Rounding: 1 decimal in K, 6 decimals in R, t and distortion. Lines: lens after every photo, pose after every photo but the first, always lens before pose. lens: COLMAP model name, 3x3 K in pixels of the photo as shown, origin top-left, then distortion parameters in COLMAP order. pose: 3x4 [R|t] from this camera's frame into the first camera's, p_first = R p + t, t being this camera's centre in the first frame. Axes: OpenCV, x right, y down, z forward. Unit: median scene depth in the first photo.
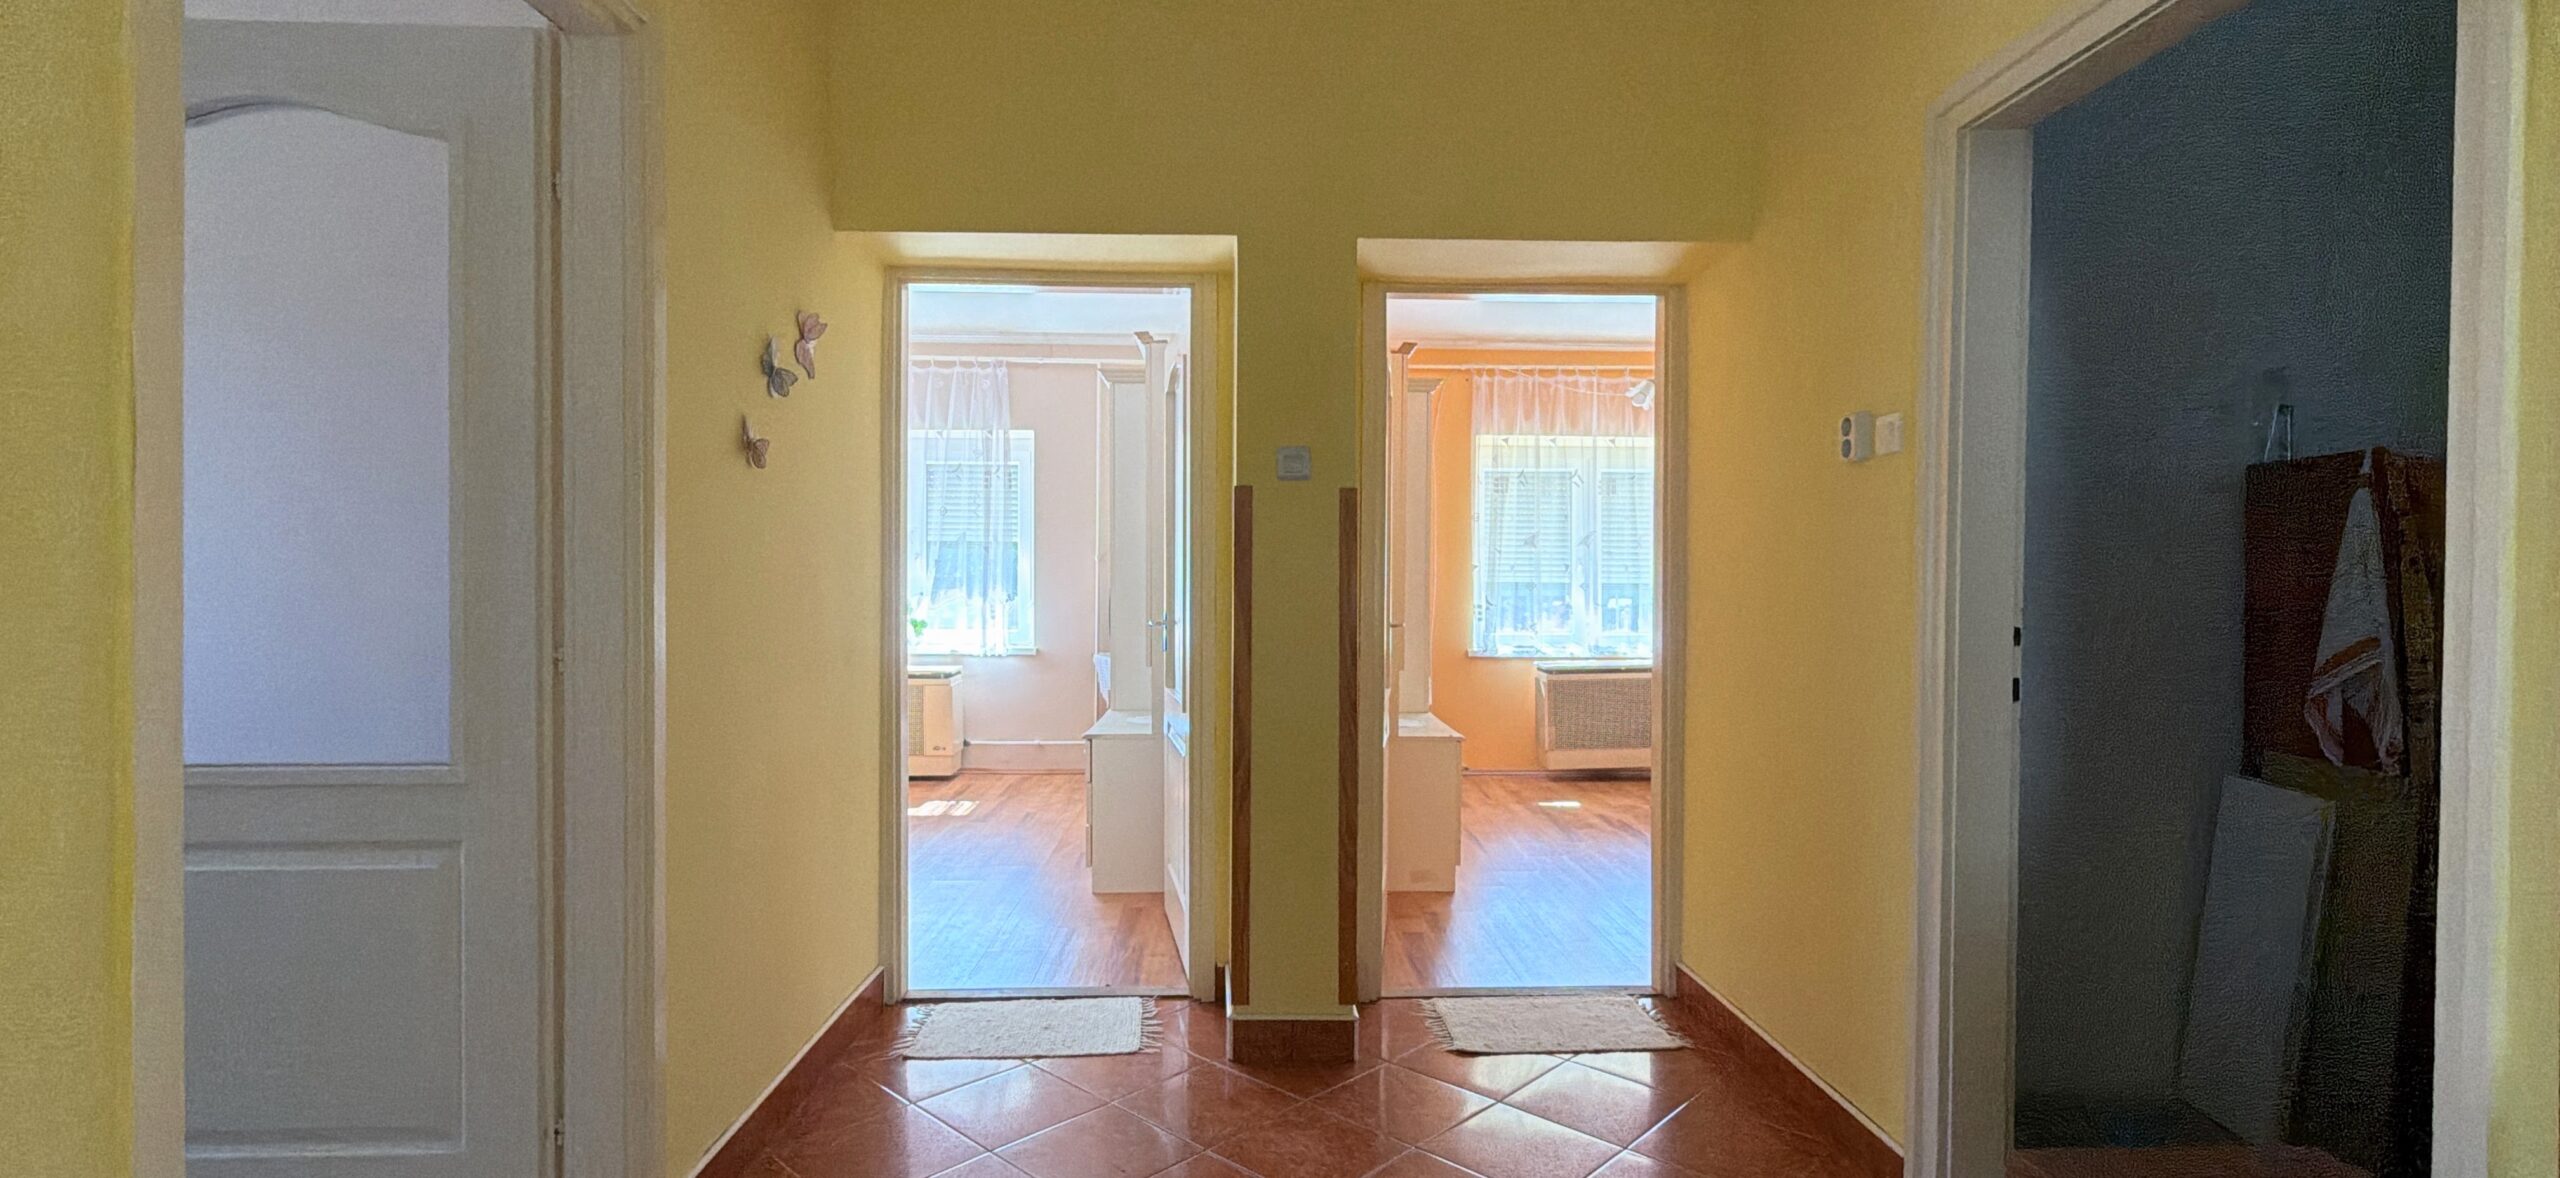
lens RADIAL K [[1155.9, 0, 1280.0], [0, 1155.9, 589.0], [0, 0, 1]] dist [-0.002306, -0.000272]
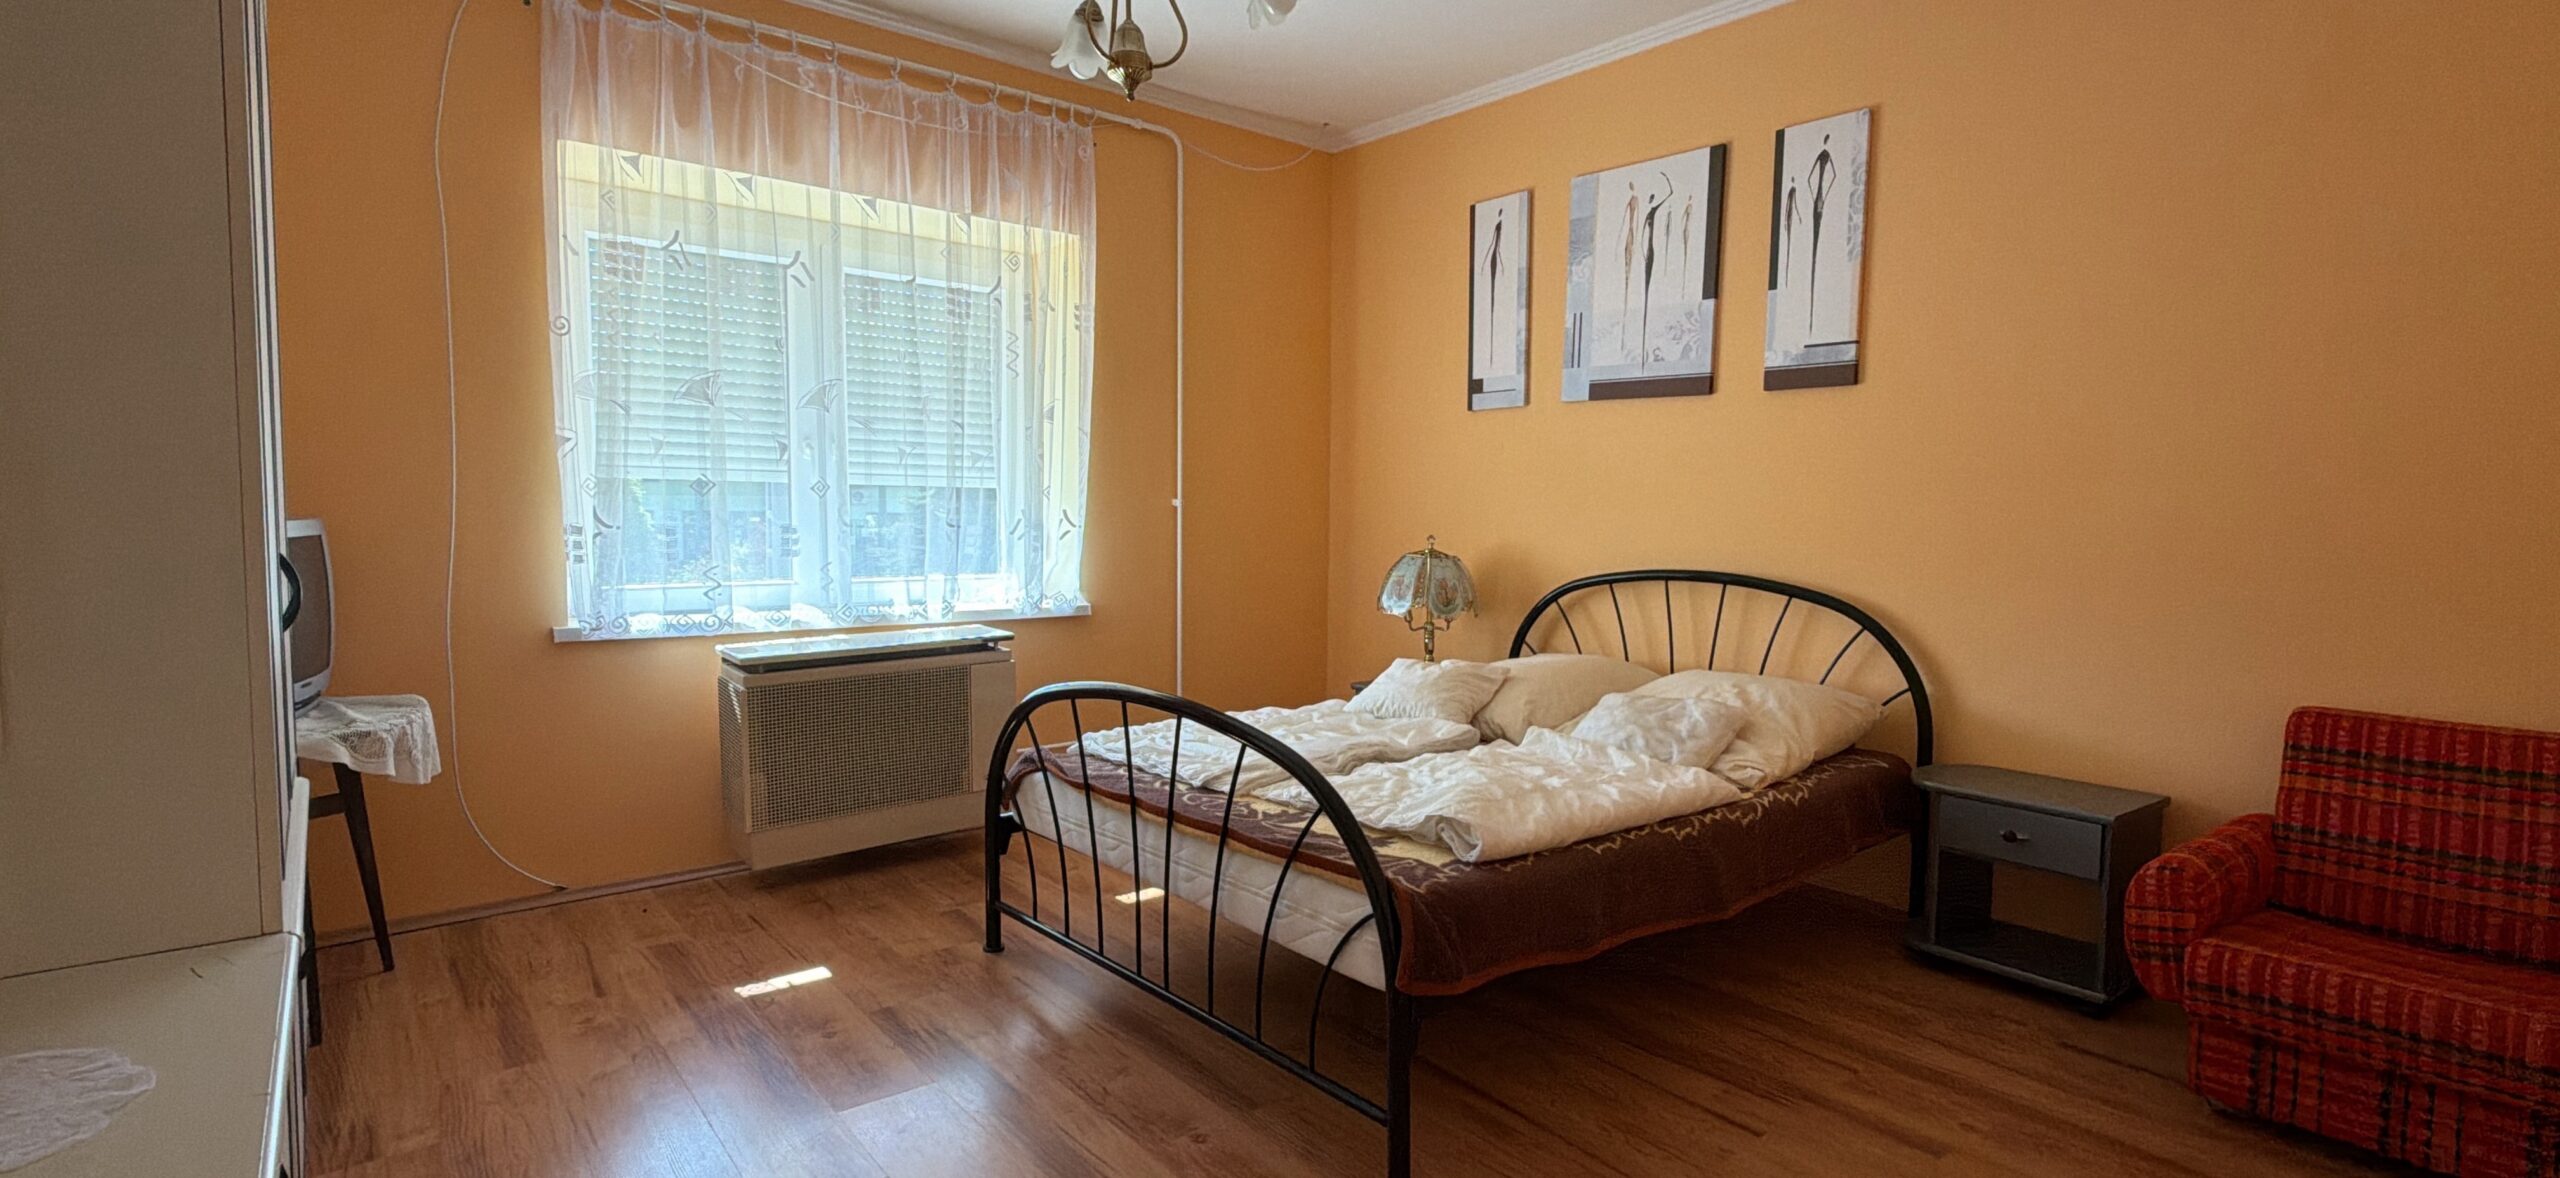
lens RADIAL K [[1155.9, 0, 1280.0], [0, 1155.9, 589.0], [0, 0, 1]] dist [-0.002306, -0.000272]
pose [[0.791549, -0.030993, 0.610320, 0.113882], [0.012095, 0.999312, 0.035060, 0.026363], [-0.610986, -0.020370, 0.791379, 0.480371]]
